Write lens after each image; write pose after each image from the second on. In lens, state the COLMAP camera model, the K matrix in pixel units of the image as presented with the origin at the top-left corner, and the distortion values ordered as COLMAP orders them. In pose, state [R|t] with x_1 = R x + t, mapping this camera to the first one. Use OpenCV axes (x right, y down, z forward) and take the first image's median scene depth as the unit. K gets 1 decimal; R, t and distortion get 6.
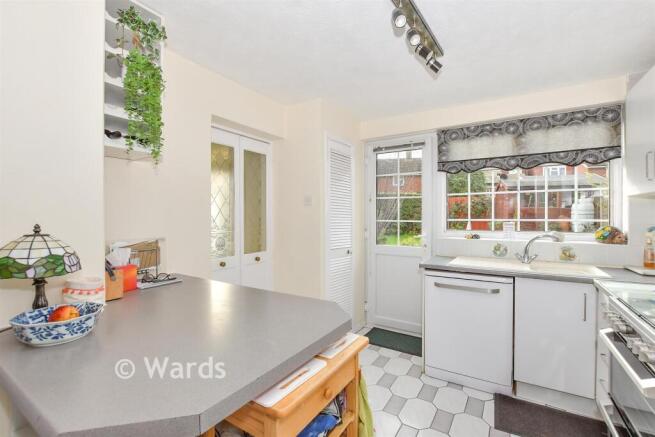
lens RADIAL K [[297.9, 0, 325.0], [0, 297.9, 217.5], [0, 0, 1]] dist [-0.014012, 0.002554]
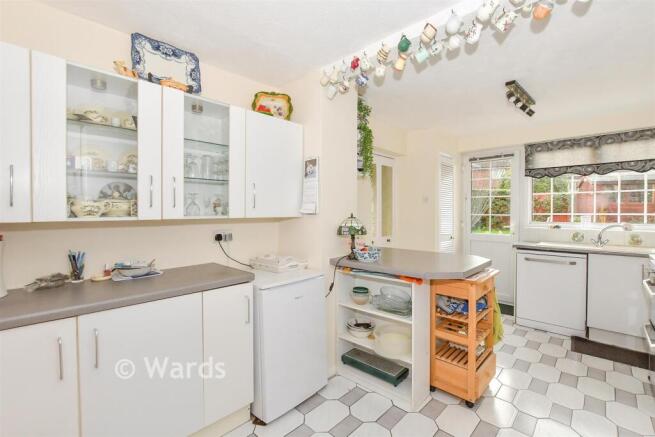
lens RADIAL K [[297.9, 0, 328.9], [0, 297.9, 215.7], [0, 0, 1]] dist [-0.014012, 0.002554]
pose [[0.983699, 0.005012, -0.179751, -0.254239], [-0.003503, 0.999956, 0.008712, 0.008945], [0.179787, -0.007940, 0.983674, -0.474192]]
